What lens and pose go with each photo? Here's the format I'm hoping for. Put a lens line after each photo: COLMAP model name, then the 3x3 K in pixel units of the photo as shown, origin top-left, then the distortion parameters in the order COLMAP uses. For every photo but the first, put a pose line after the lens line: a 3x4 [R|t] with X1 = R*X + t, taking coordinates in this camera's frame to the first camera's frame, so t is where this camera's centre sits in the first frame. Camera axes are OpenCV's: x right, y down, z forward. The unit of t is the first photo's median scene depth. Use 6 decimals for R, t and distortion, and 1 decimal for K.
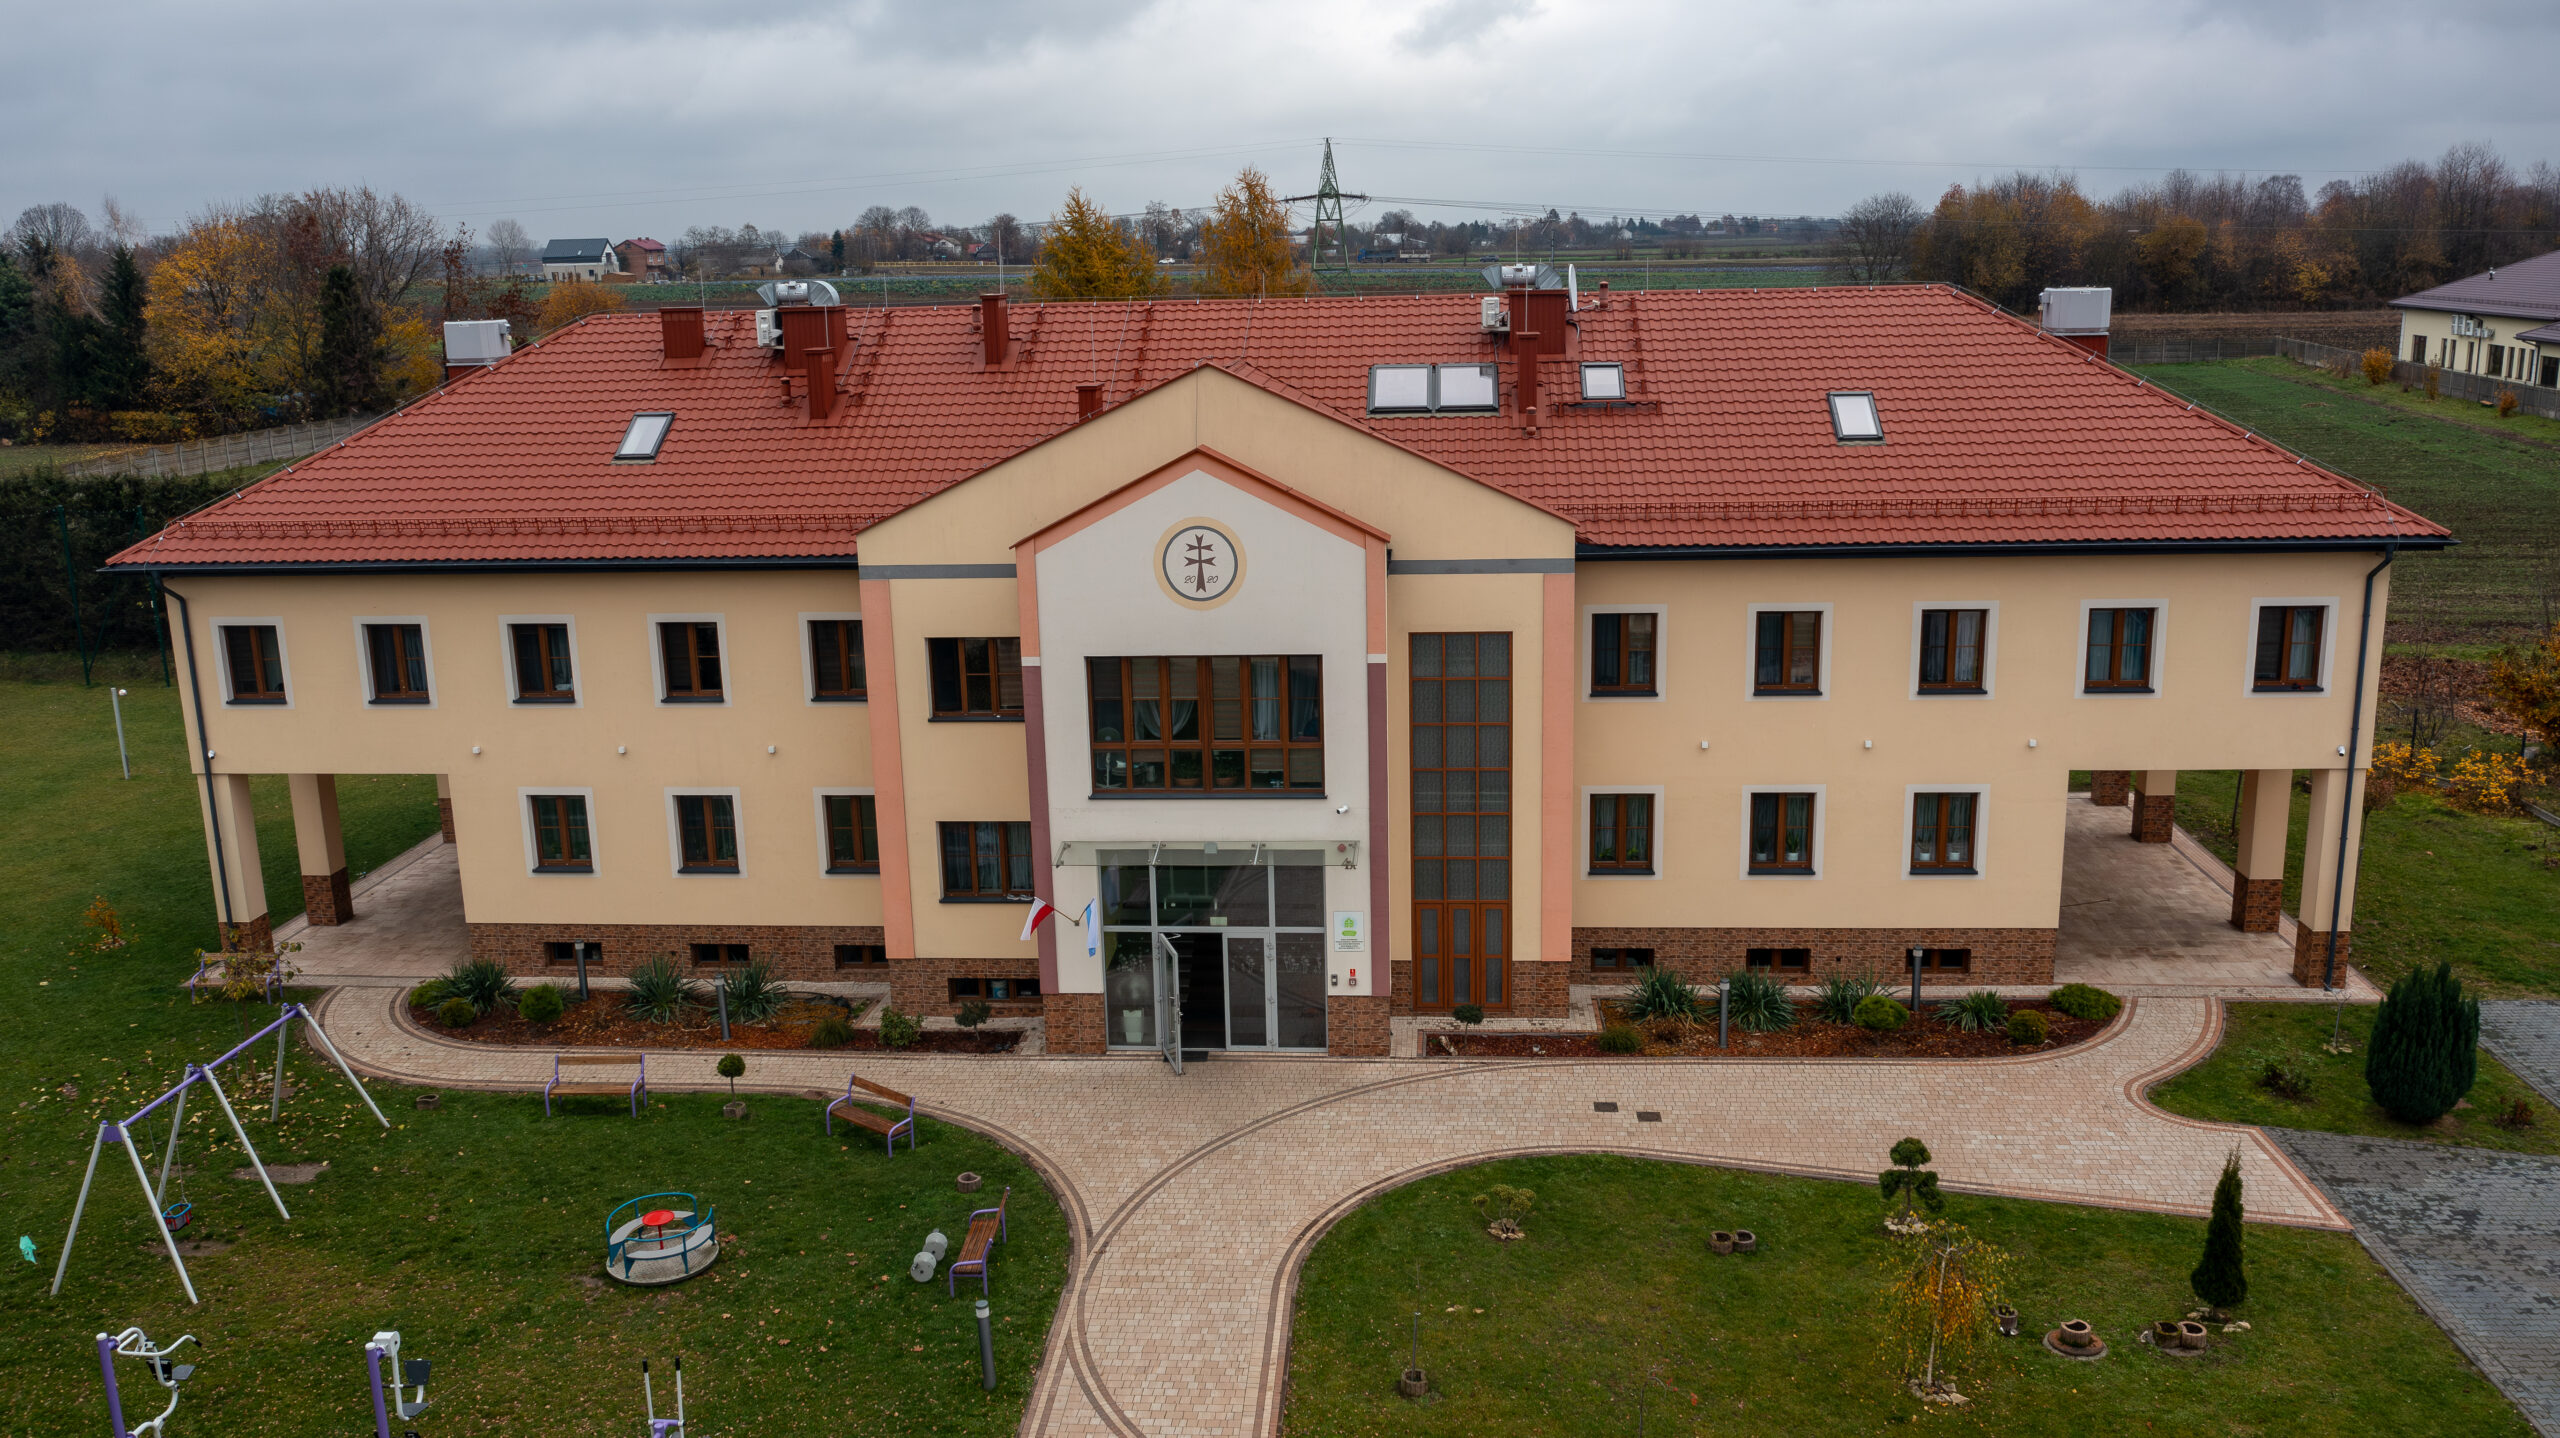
lens RADIAL K [[2023.9, 0, 1274.1], [0, 2023.9, 706.4], [0, 0, 1]] dist [-0.019414, 0.004336]
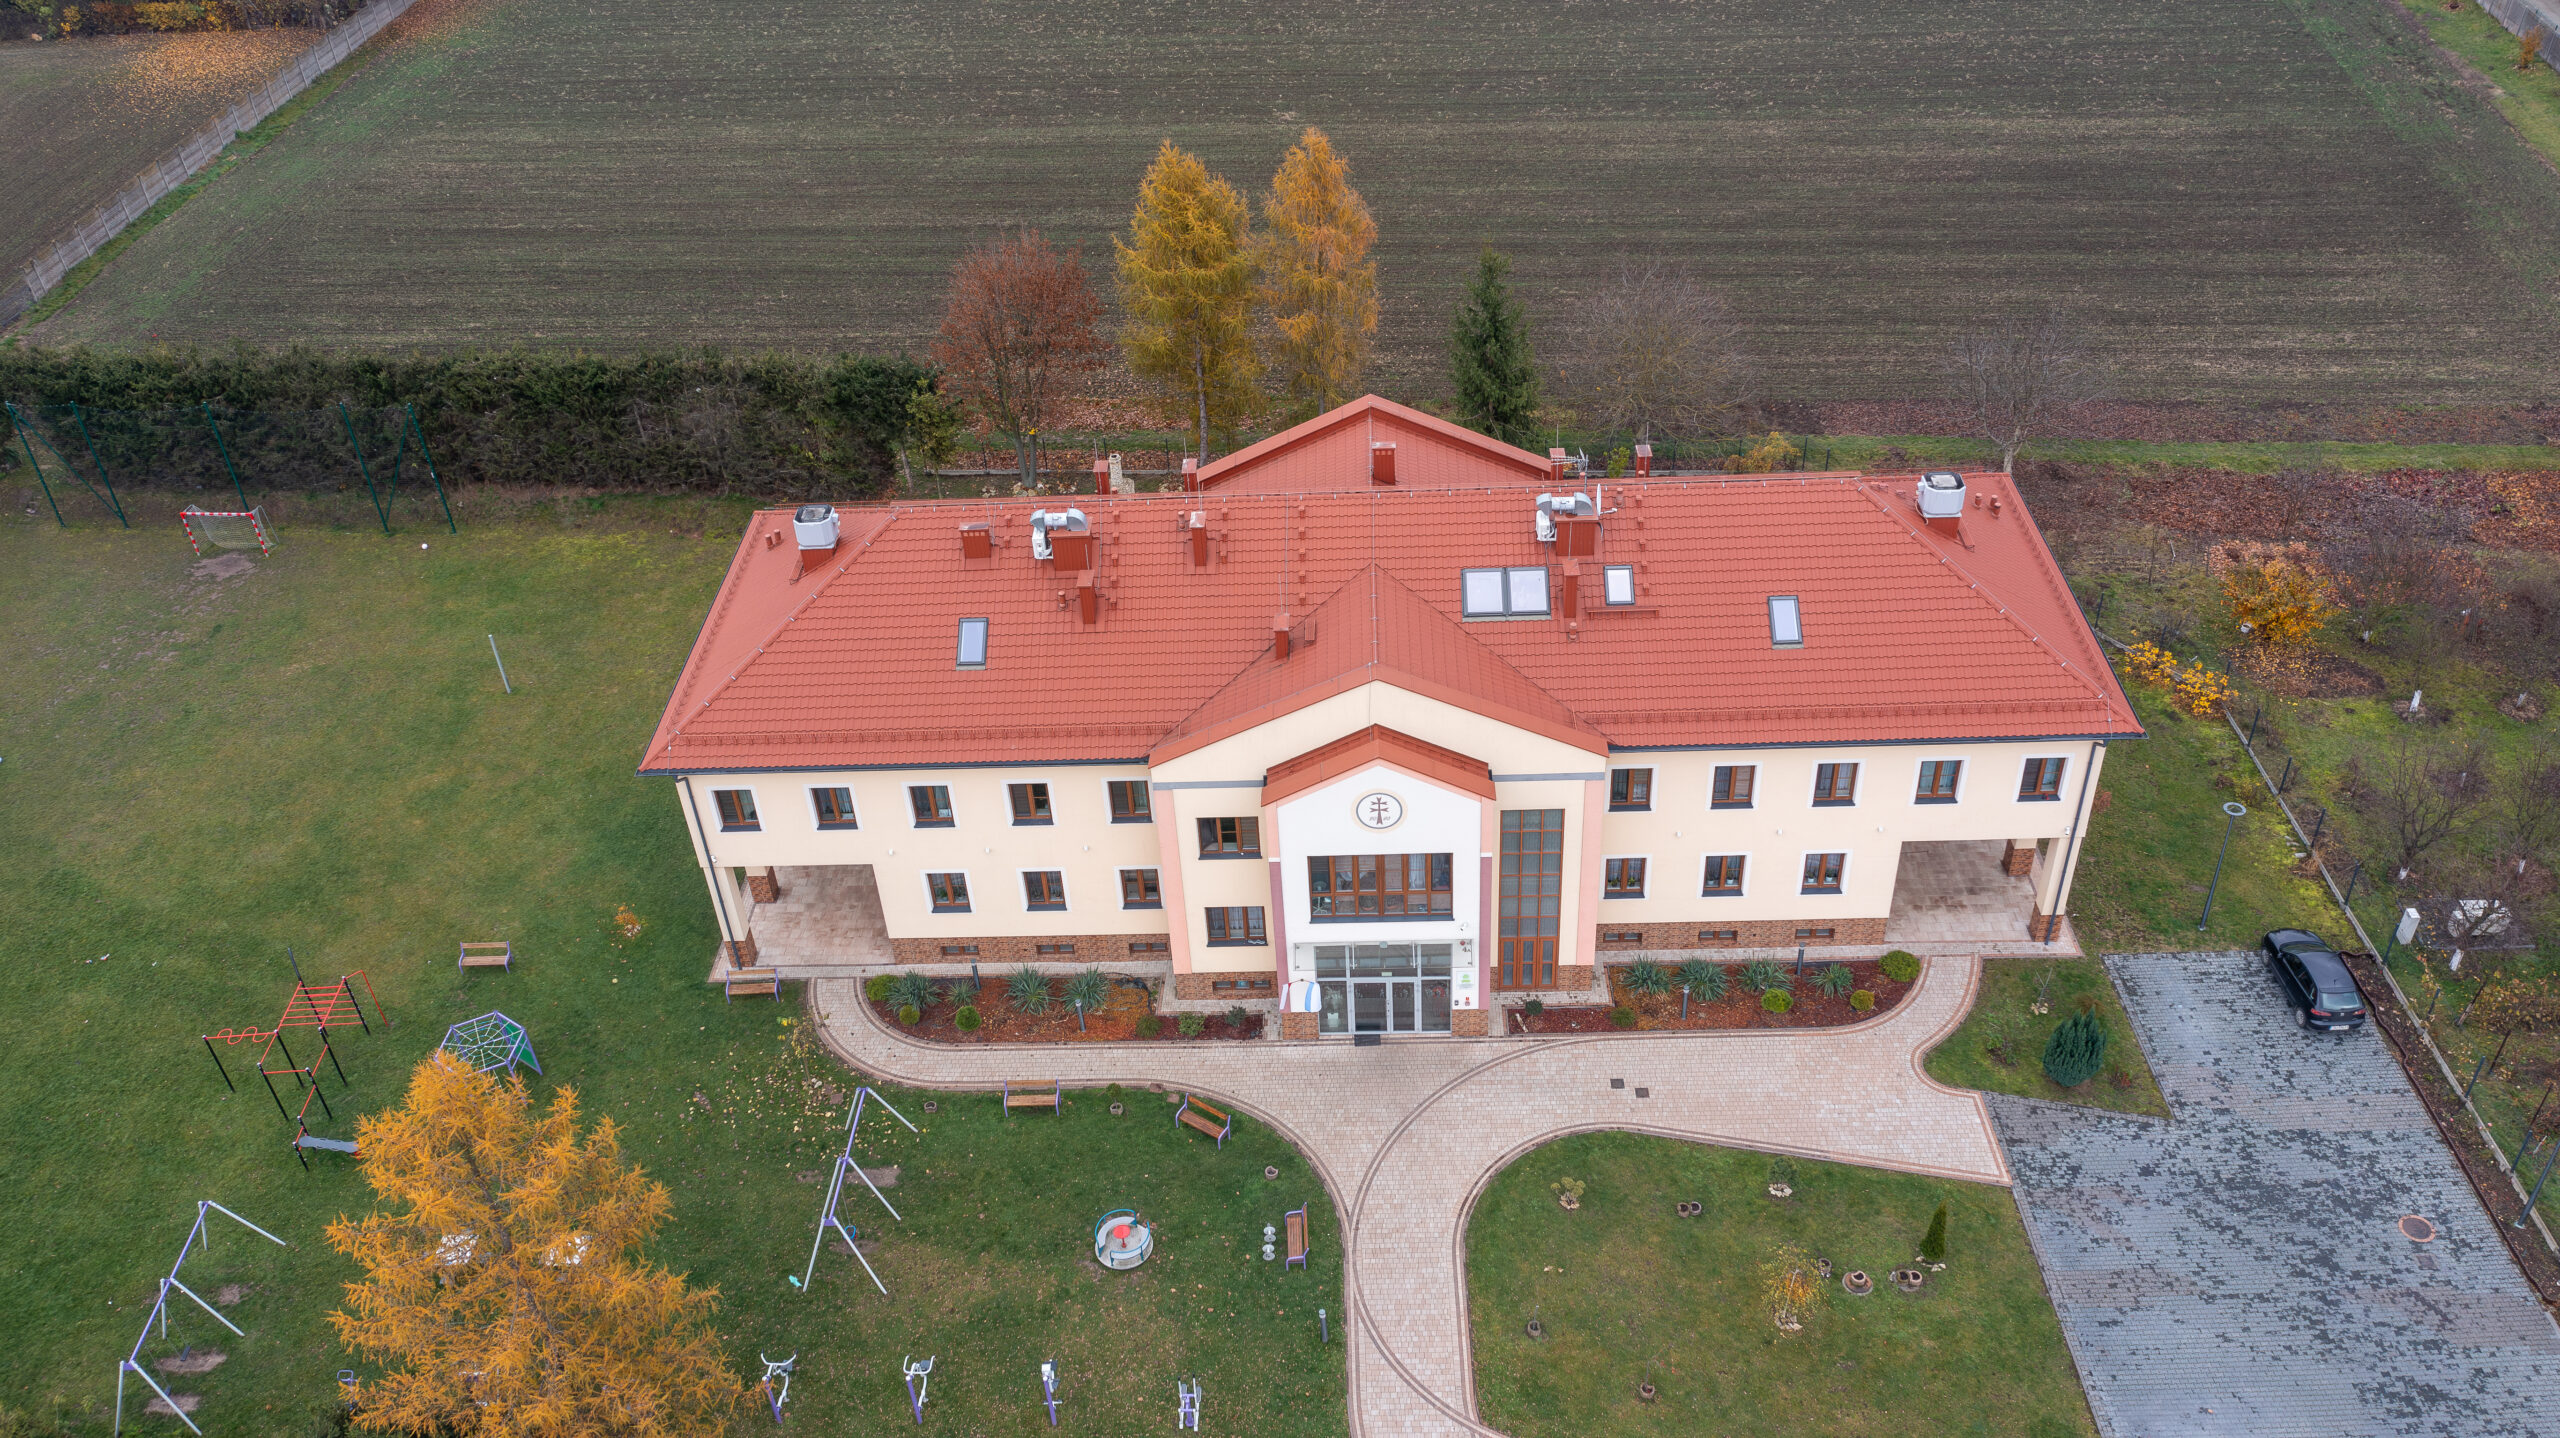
lens RADIAL K [[2018.6, 0, 1273.8], [0, 2018.6, 707.7], [0, 0, 1]] dist [-0.027456, 0.015008]
pose [[0.998127, -0.054933, 0.026907, -0.150401], [0.039789, 0.917174, 0.396495, -0.745315], [-0.046459, -0.394682, 0.917642, -0.427066]]
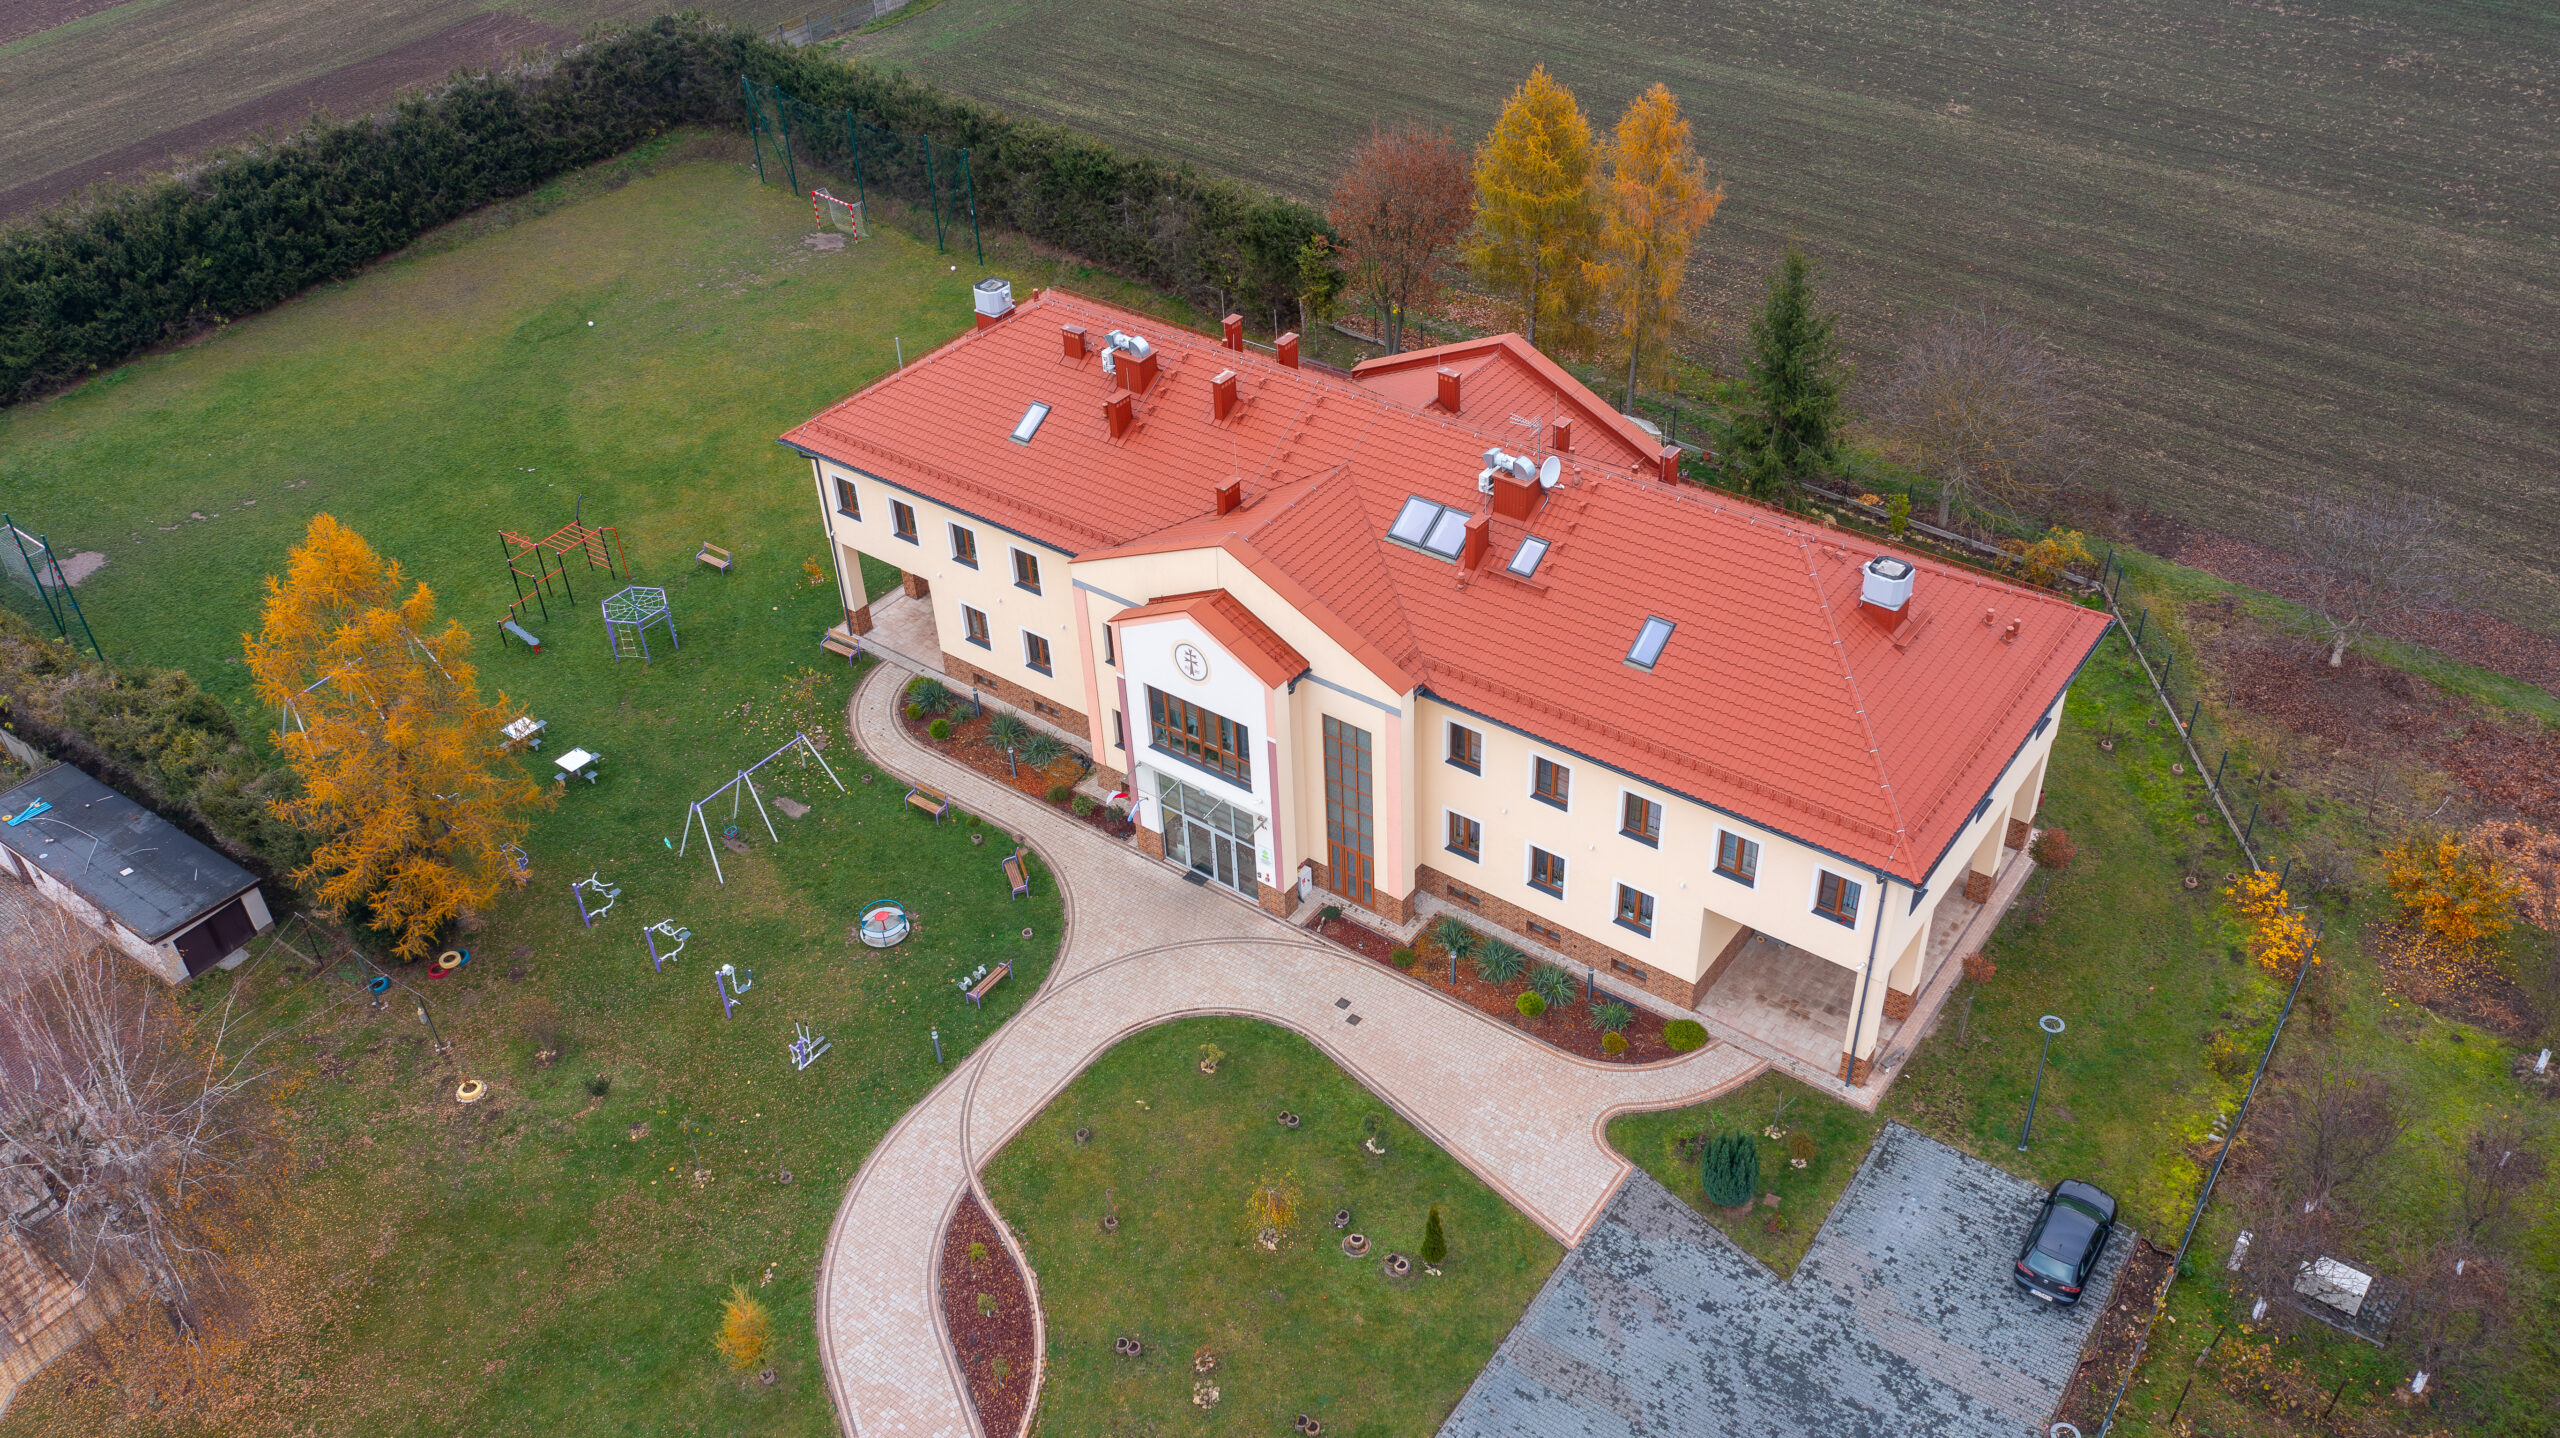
lens RADIAL K [[2018.6, 0, 1273.8], [0, 2018.6, 707.7], [0, 0, 1]] dist [-0.027456, 0.015008]
pose [[0.843933, 0.308518, -0.438855, 0.764991], [-0.095819, 0.891612, 0.442546, -0.775624], [0.527822, -0.331428, 0.782023, -0.339857]]
